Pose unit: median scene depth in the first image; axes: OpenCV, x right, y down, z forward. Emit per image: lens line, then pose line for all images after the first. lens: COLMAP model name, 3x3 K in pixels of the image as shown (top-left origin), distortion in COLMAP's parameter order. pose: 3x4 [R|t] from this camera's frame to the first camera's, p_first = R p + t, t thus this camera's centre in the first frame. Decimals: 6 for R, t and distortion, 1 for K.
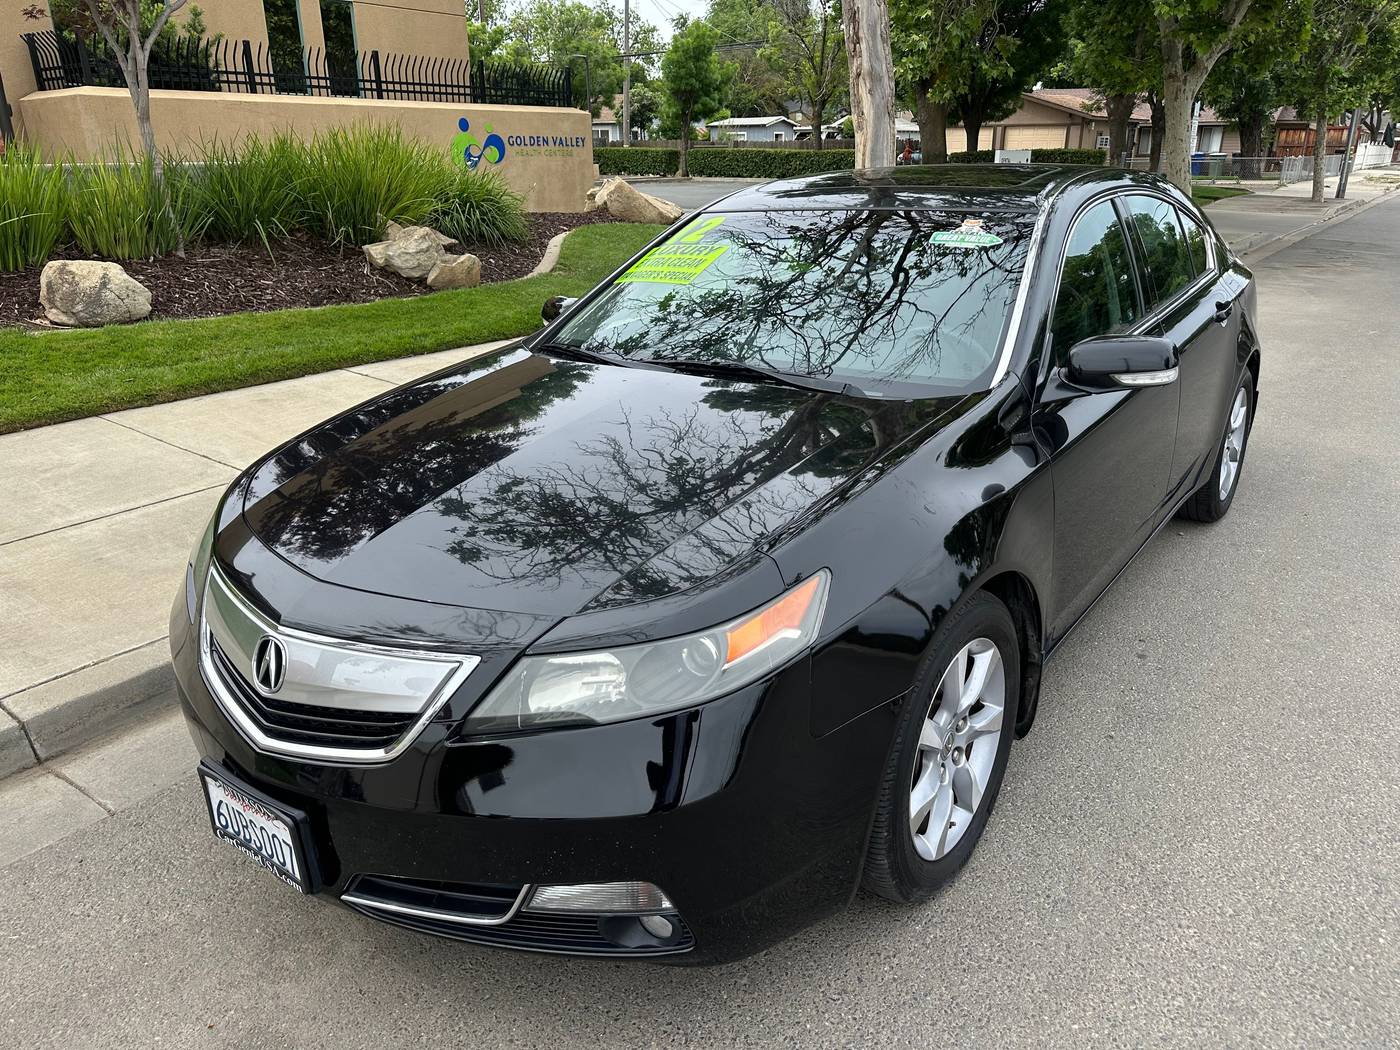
lens RADIAL K [[1034.0, 0, 691.0], [0, 1034.0, 543.2], [0, 0, 1]] dist [0.001727, -0.003738]
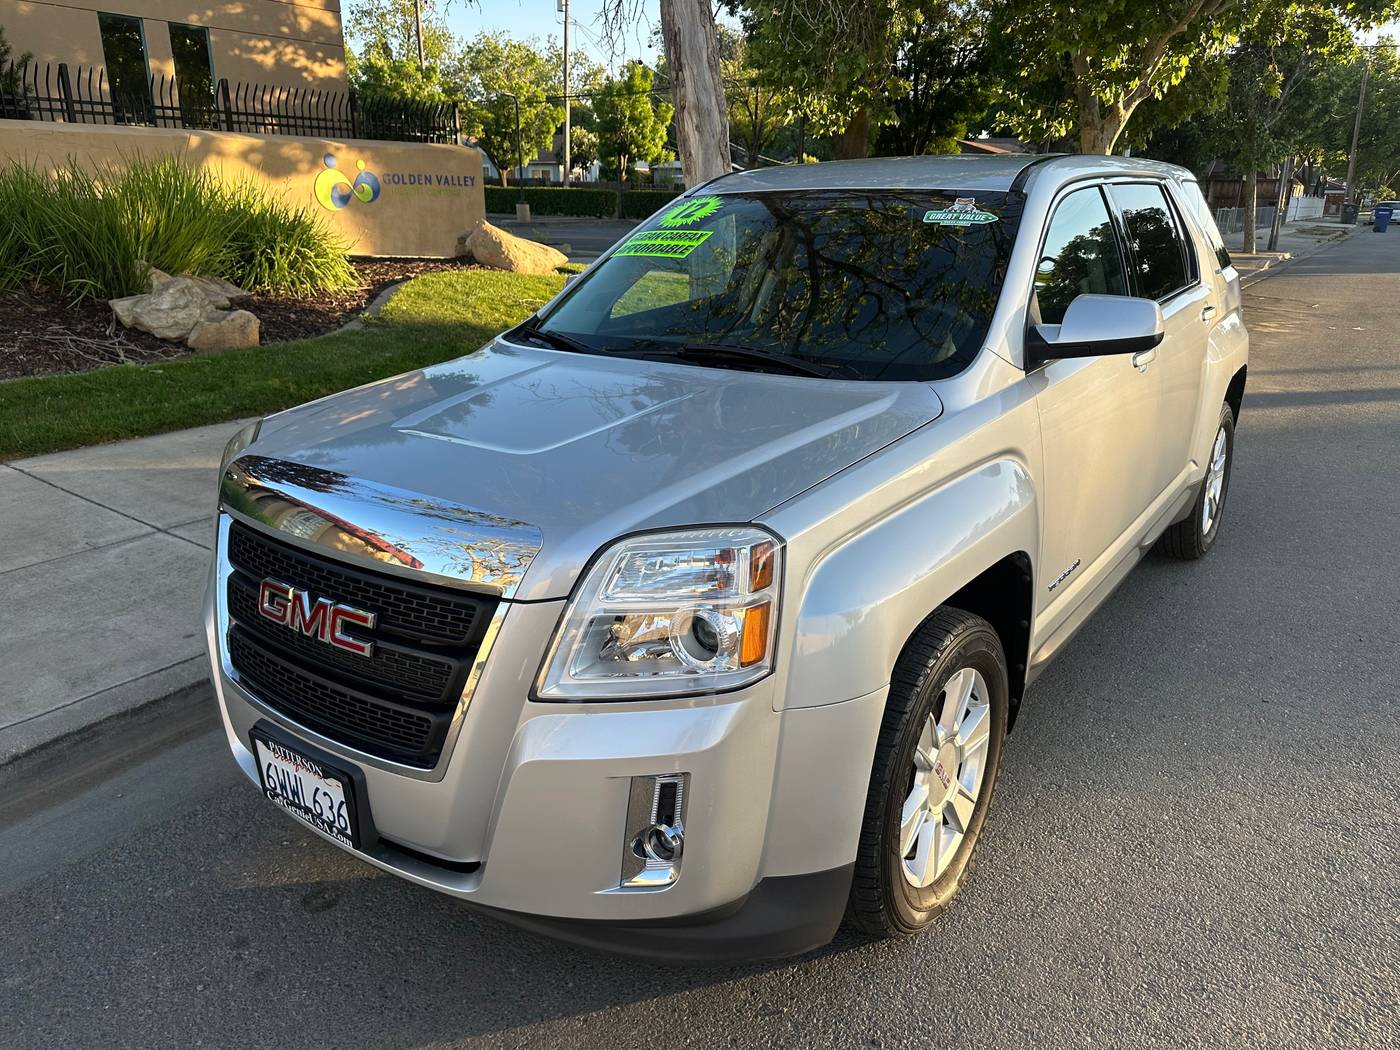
lens RADIAL K [[1041.4, 0, 705.6], [0, 1041.4, 523.1], [0, 0, 1]] dist [-0.012819, 0.004451]
pose [[0.998815, 0.000830, 0.048664, 0.070739], [0.001798, 0.998543, -0.053928, -0.037412], [-0.048638, 0.053951, 0.997358, 0.092525]]
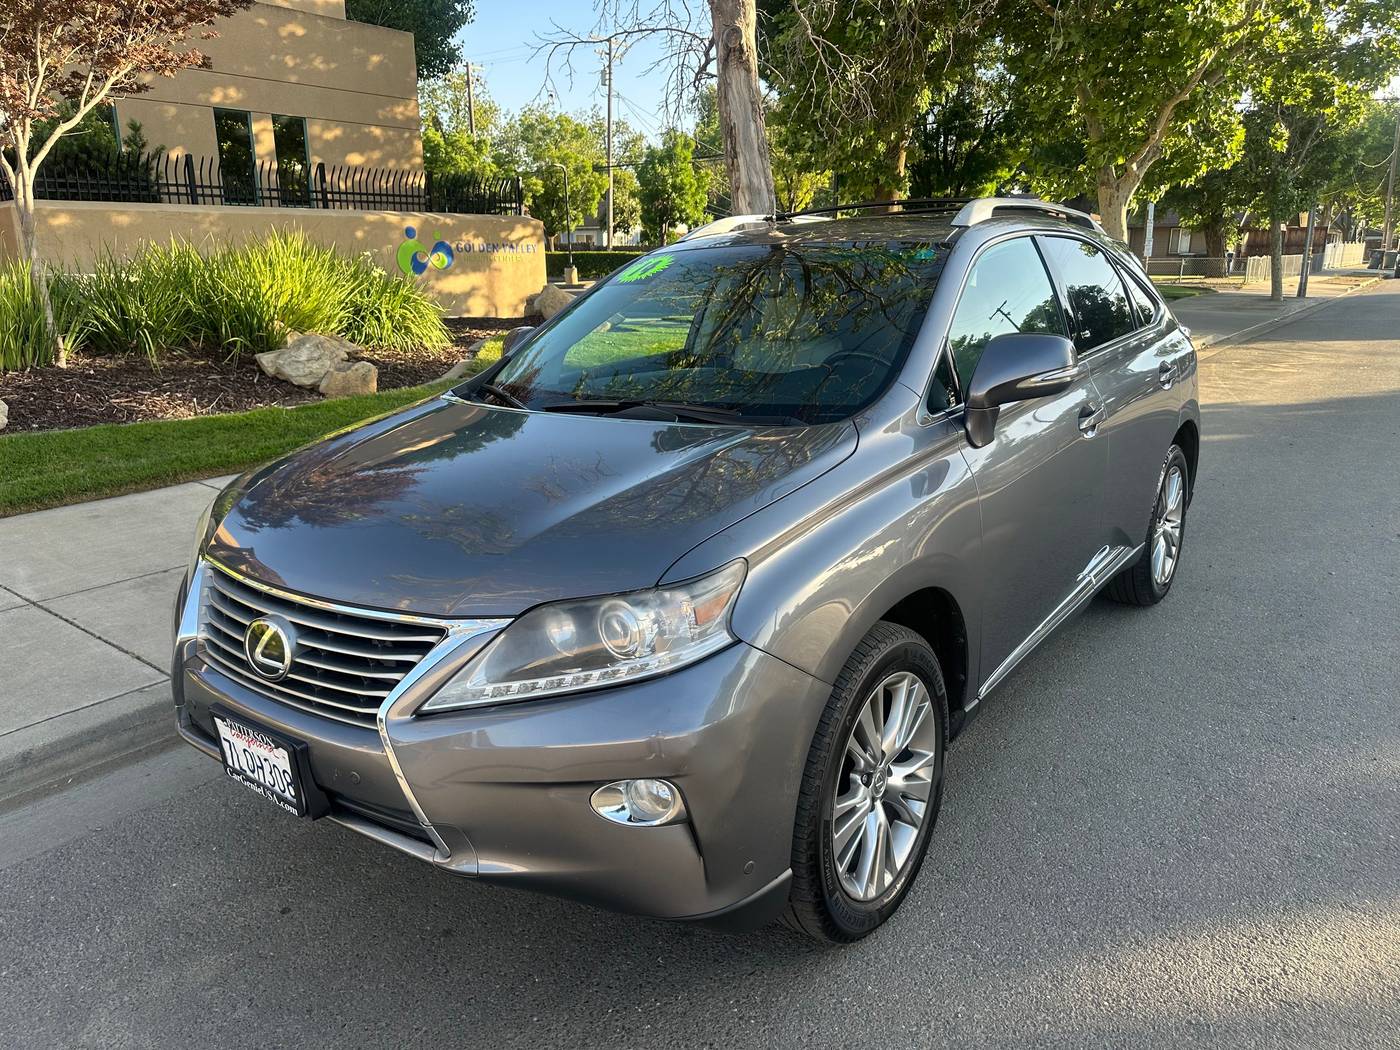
lens RADIAL K [[1035.2, 0, 682.4], [0, 1035.2, 526.5], [0, 0, 1]] dist [0.024431, -0.044902]
pose [[0.999964, -0.001909, -0.008312, 0.058836], [0.001040, 0.994640, -0.103389, -0.011717], [0.008465, 0.103377, 0.994606, 0.017529]]
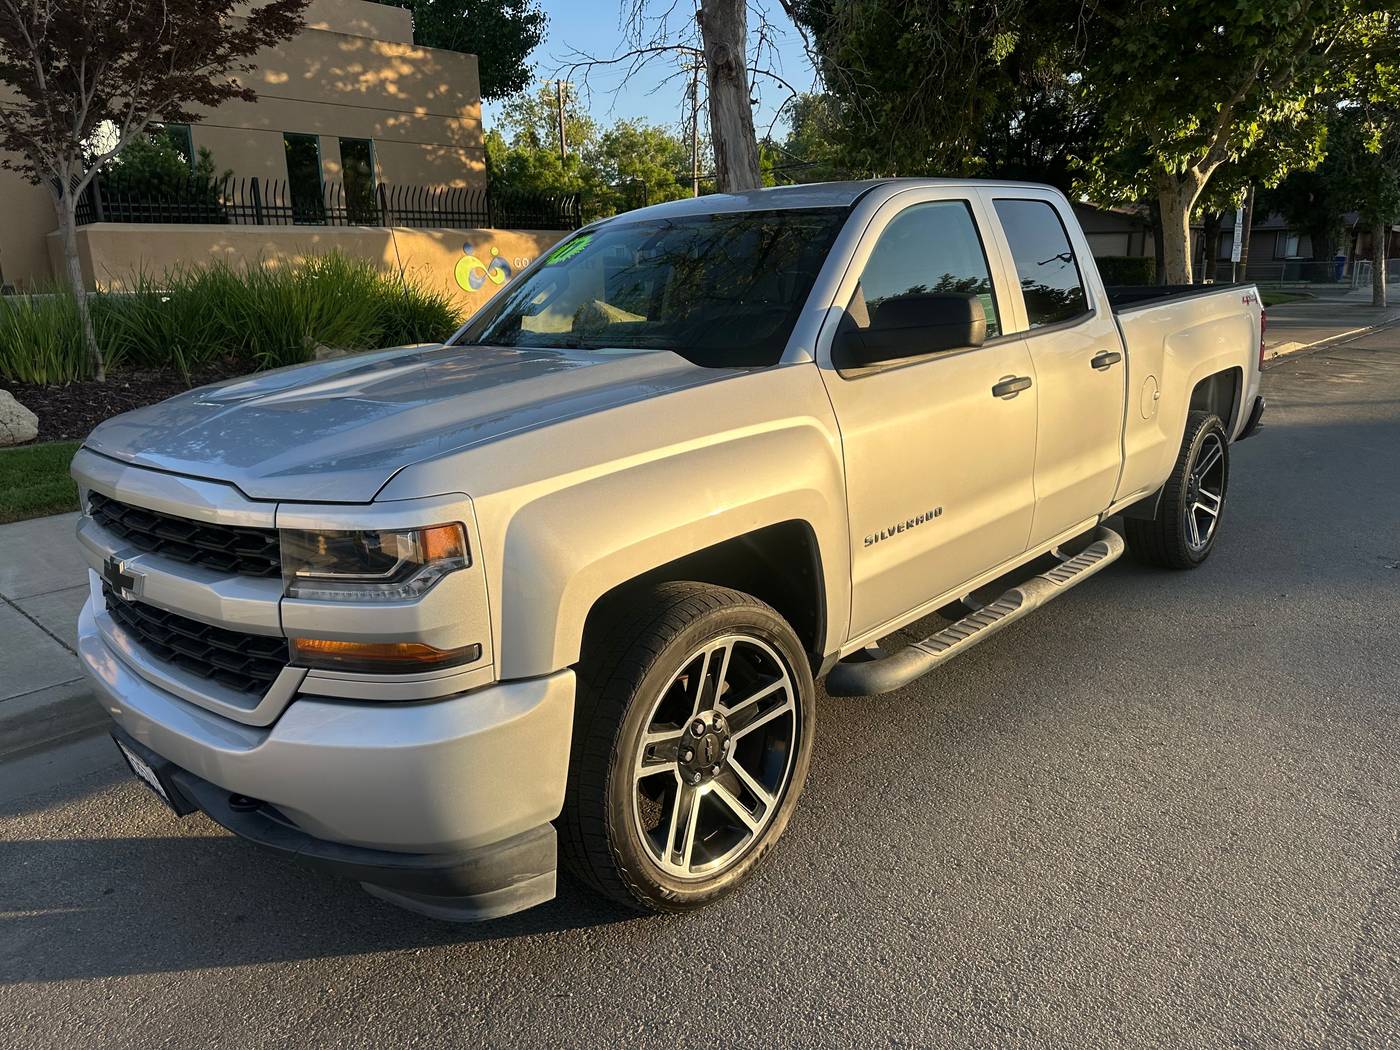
lens RADIAL K [[1035.2, 0, 682.4], [0, 1035.2, 526.5], [0, 0, 1]] dist [0.024431, -0.044902]
pose [[0.994613, 0.009638, -0.103208, 0.113549], [-0.021172, 0.993566, -0.111256, -0.012572], [0.101471, 0.112842, 0.988418, 0.014511]]
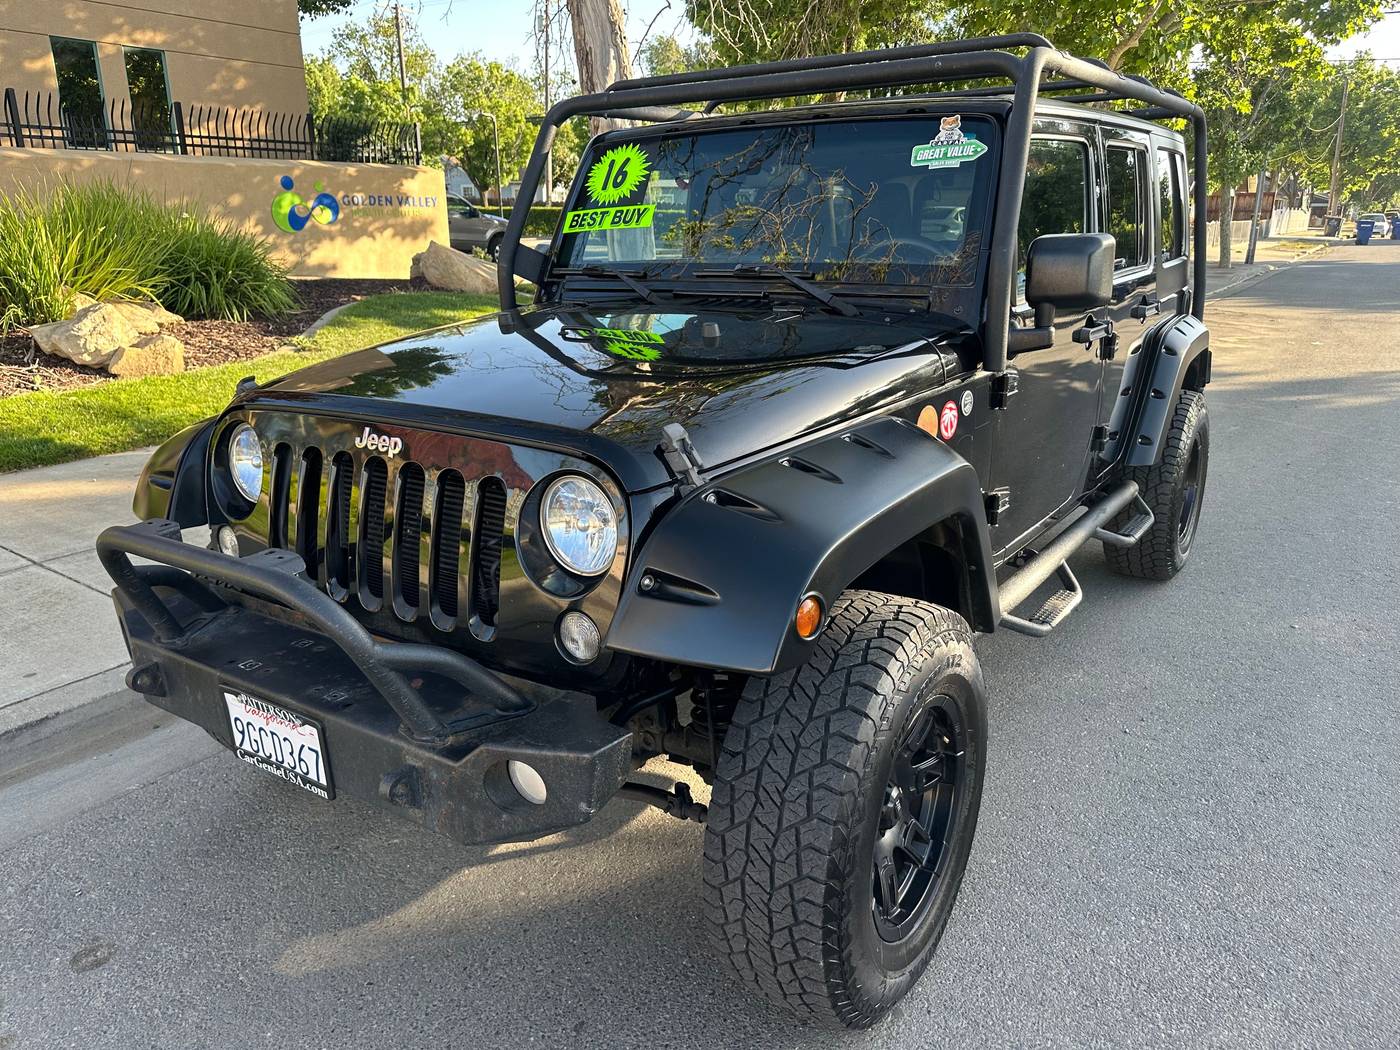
lens RADIAL K [[1041.0, 0, 703.4], [0, 1041.0, 530.8], [0, 0, 1]] dist [-0.002840, -0.007164]
pose [[0.998700, -0.007446, 0.050431, 0.102496], [0.010640, 0.997933, -0.063370, -0.040426], [-0.049855, 0.063824, 0.996715, 0.097078]]
